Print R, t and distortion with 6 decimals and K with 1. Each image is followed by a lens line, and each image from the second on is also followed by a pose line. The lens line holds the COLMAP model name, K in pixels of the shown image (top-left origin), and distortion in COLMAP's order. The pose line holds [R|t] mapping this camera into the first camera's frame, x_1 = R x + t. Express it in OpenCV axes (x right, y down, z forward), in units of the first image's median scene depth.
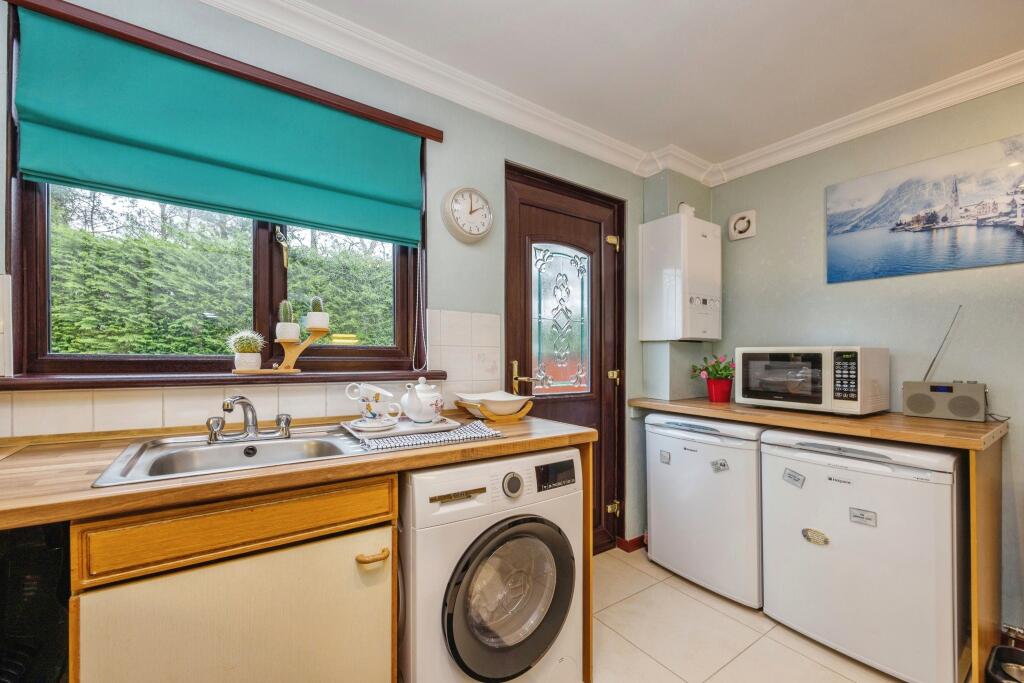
lens RADIAL K [[417.5, 0, 511.3], [0, 417.5, 357.5], [0, 0, 1]] dist [0.000882, 0.000060]
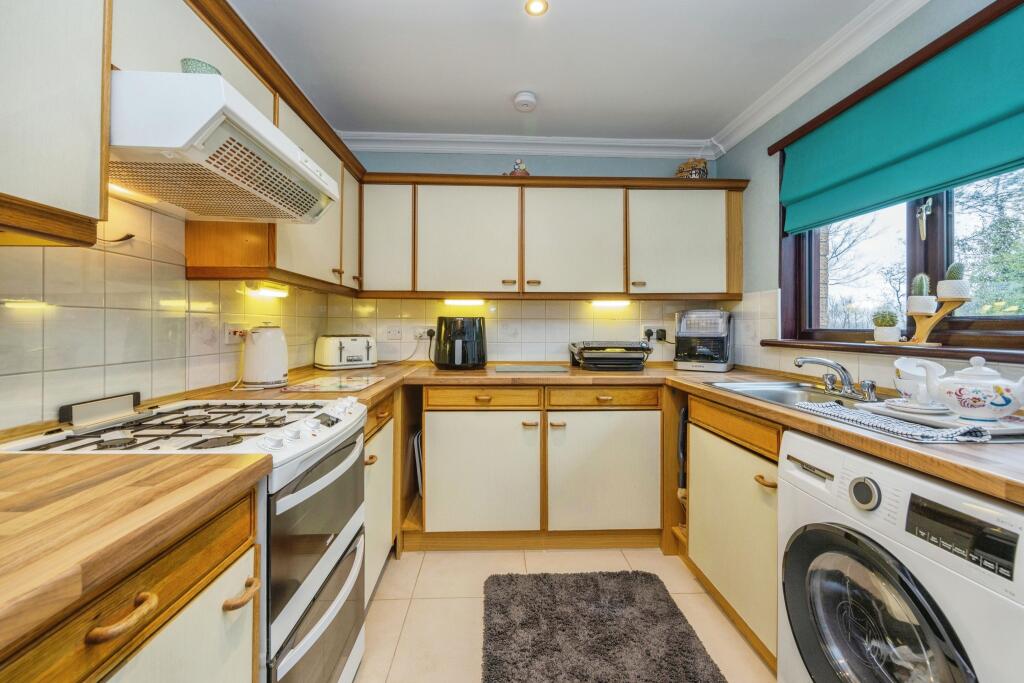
lens RADIAL K [[437.5, 0, 512.0], [0, 437.5, 341.5], [0, 0, 1]] dist [-0.000263, -0.000033]
pose [[-0.532994, 0.016918, -0.845950, 1.041479], [-0.010875, 0.999581, 0.026842, 0.010728], [0.846049, 0.023506, -0.532587, 0.881767]]
